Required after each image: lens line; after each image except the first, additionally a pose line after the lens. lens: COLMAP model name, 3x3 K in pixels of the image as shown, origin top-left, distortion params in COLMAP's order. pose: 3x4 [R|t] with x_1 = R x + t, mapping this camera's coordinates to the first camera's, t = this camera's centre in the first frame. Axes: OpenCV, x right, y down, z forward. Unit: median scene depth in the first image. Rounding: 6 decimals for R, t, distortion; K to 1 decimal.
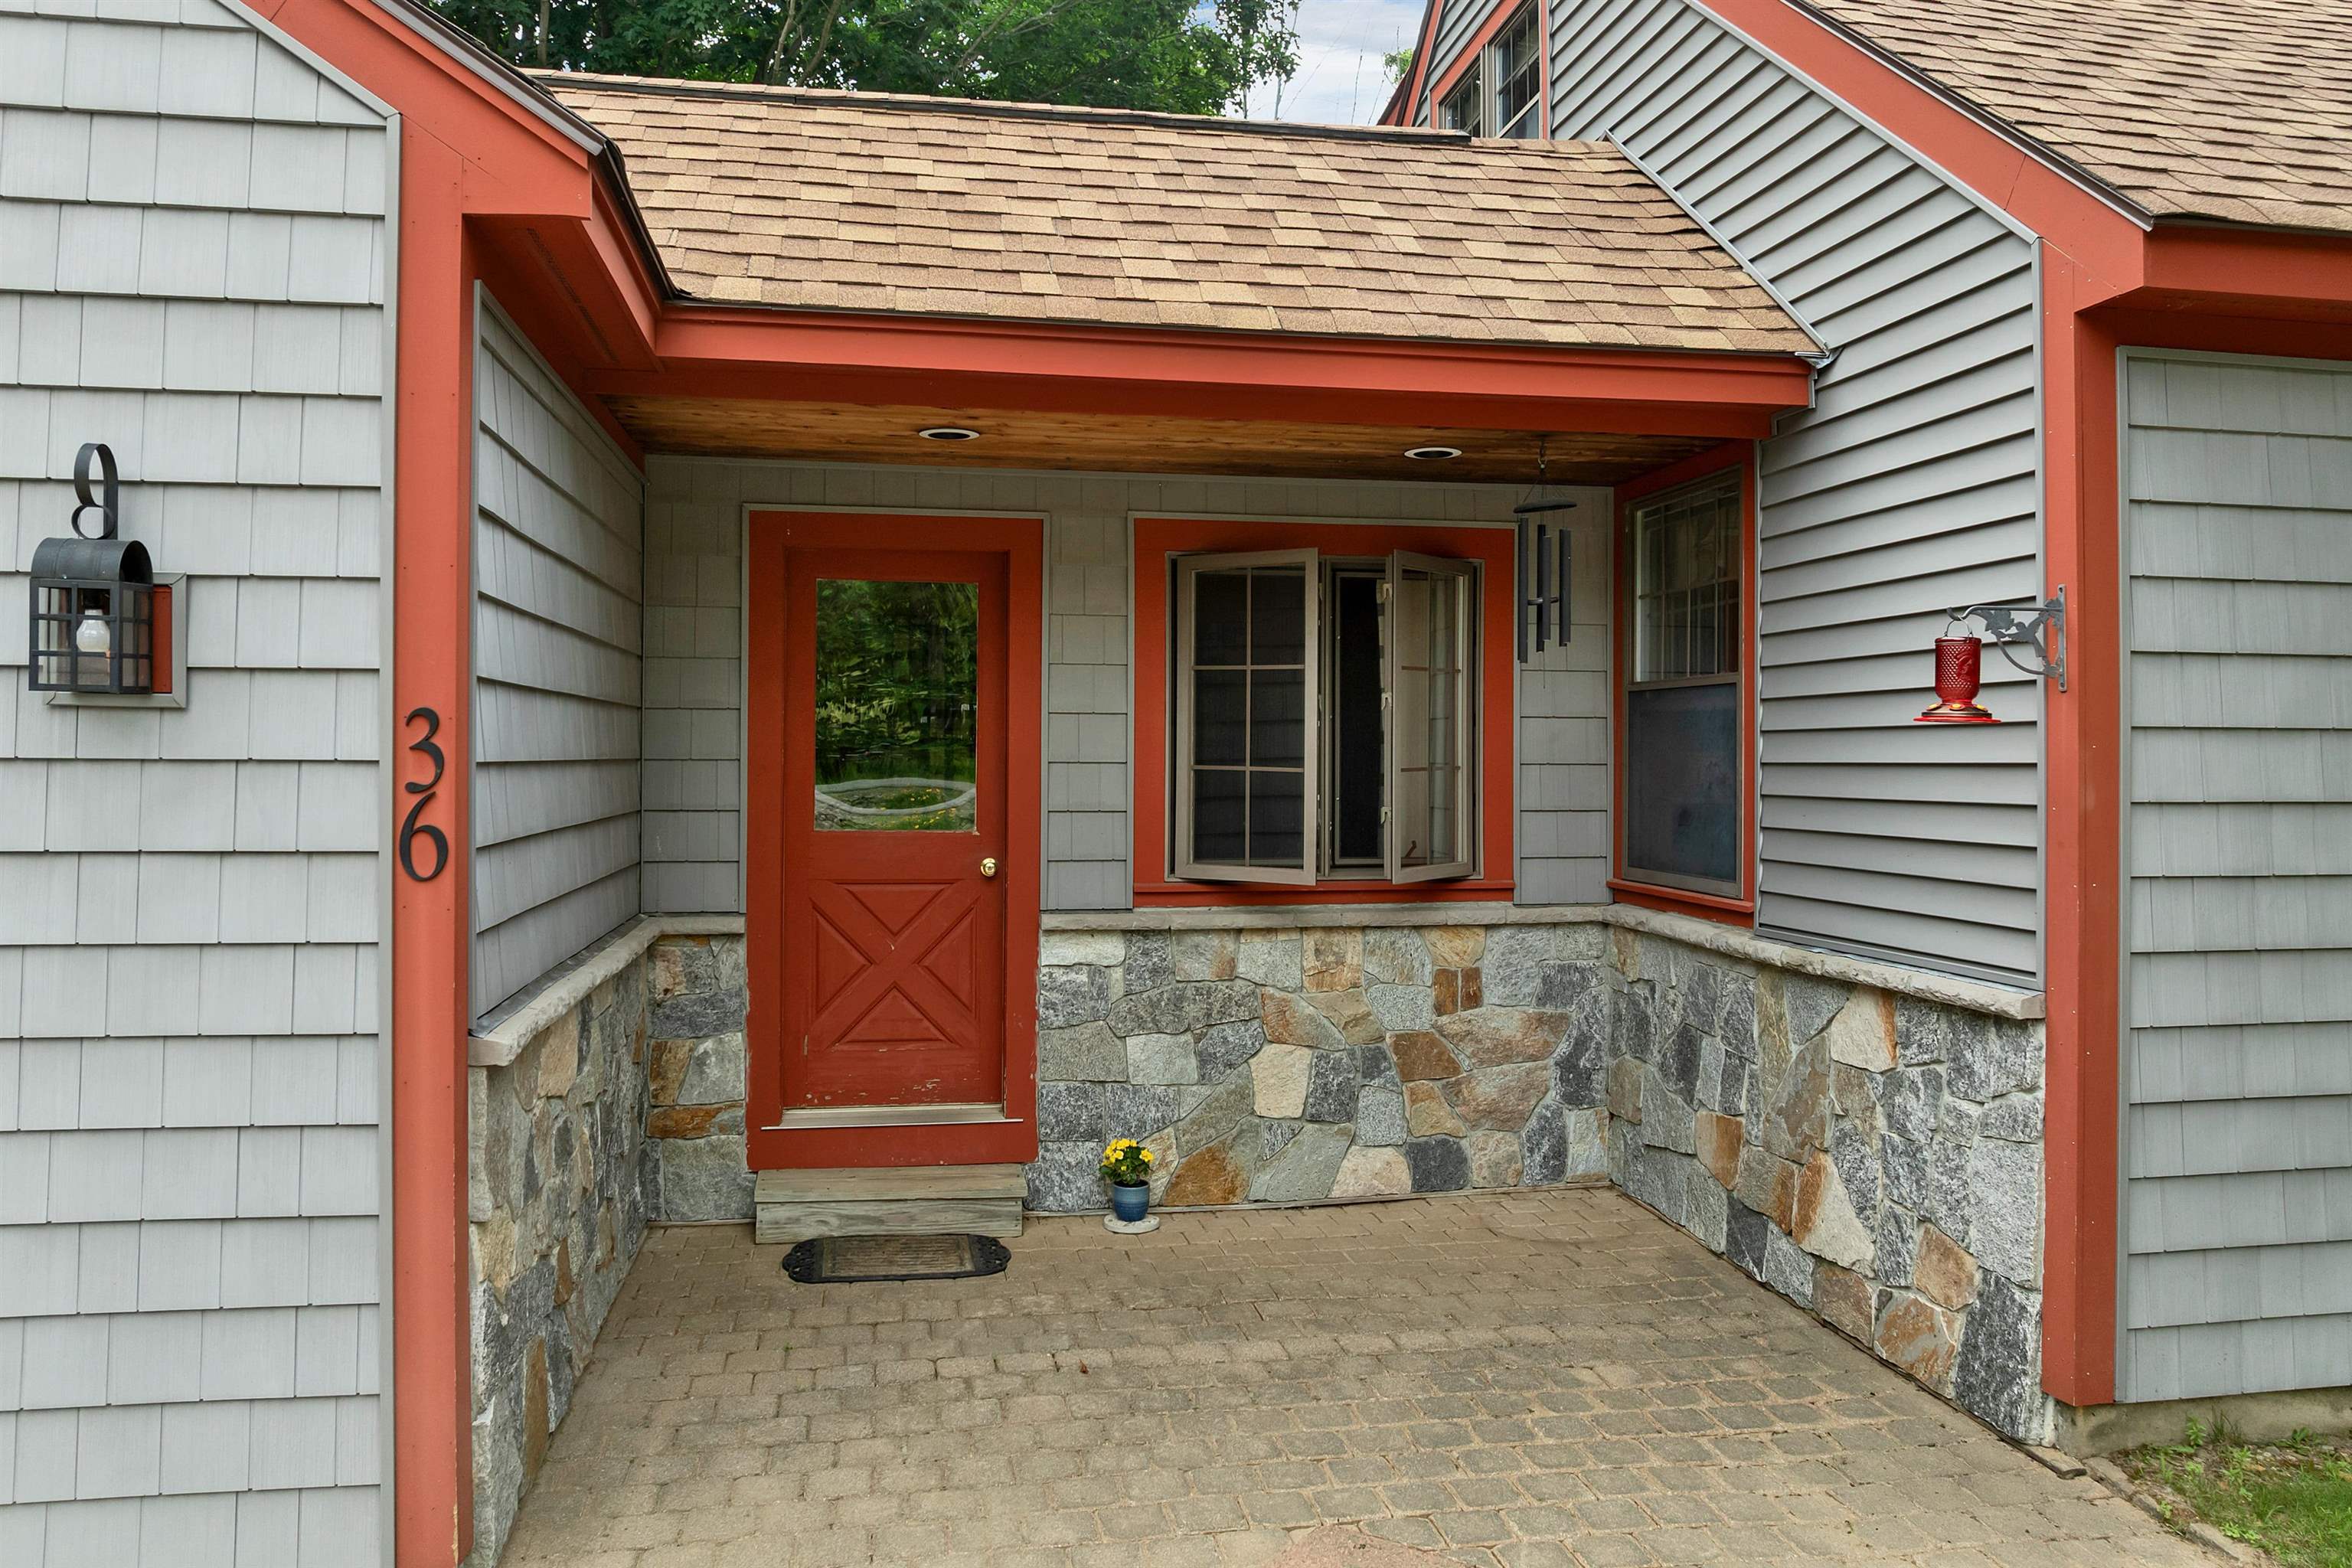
lens RADIAL K [[1691.2, 0, 1181.4], [0, 1691.2, 754.6], [0, 0, 1]] dist [-0.032047, -0.009107]
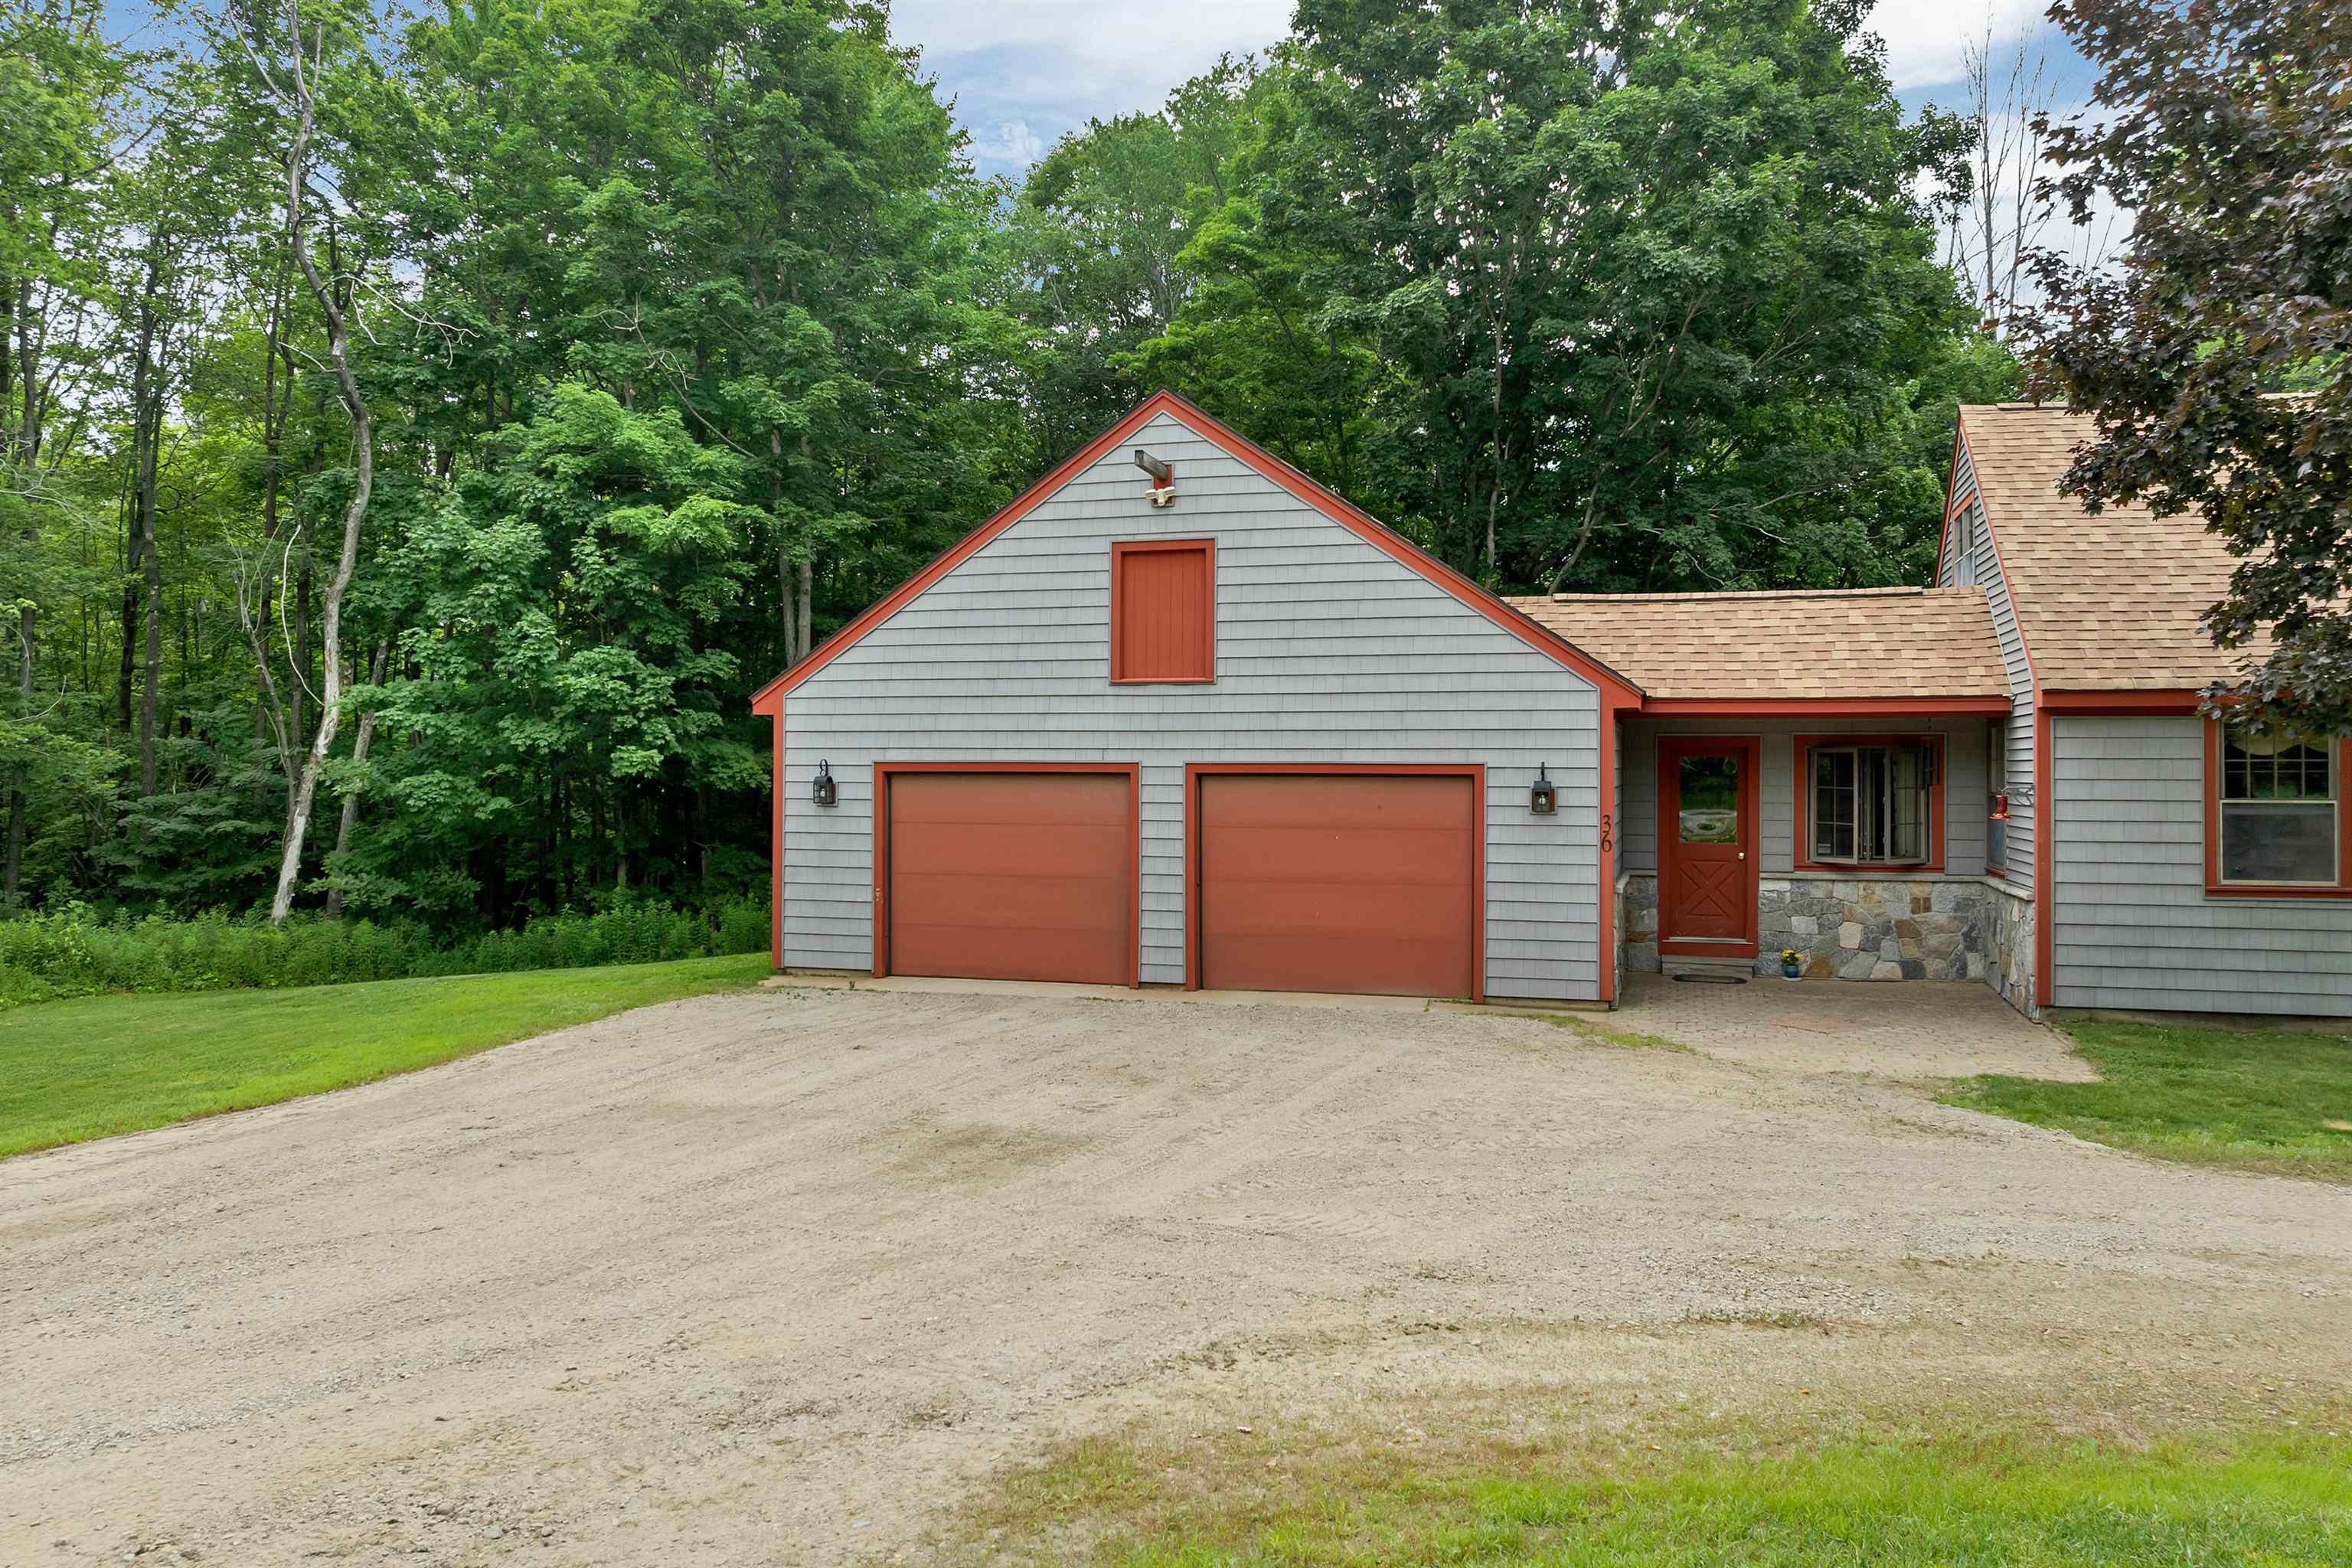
lens RADIAL K [[1691.2, 0, 1181.4], [0, 1691.2, 754.6], [0, 0, 1]] dist [-0.032047, -0.009107]
pose [[0.894976, -0.005136, -0.446084, 0.327778], [0.002304, 0.999974, -0.006889, -0.092935], [0.446108, 0.005138, 0.894964, -2.087024]]
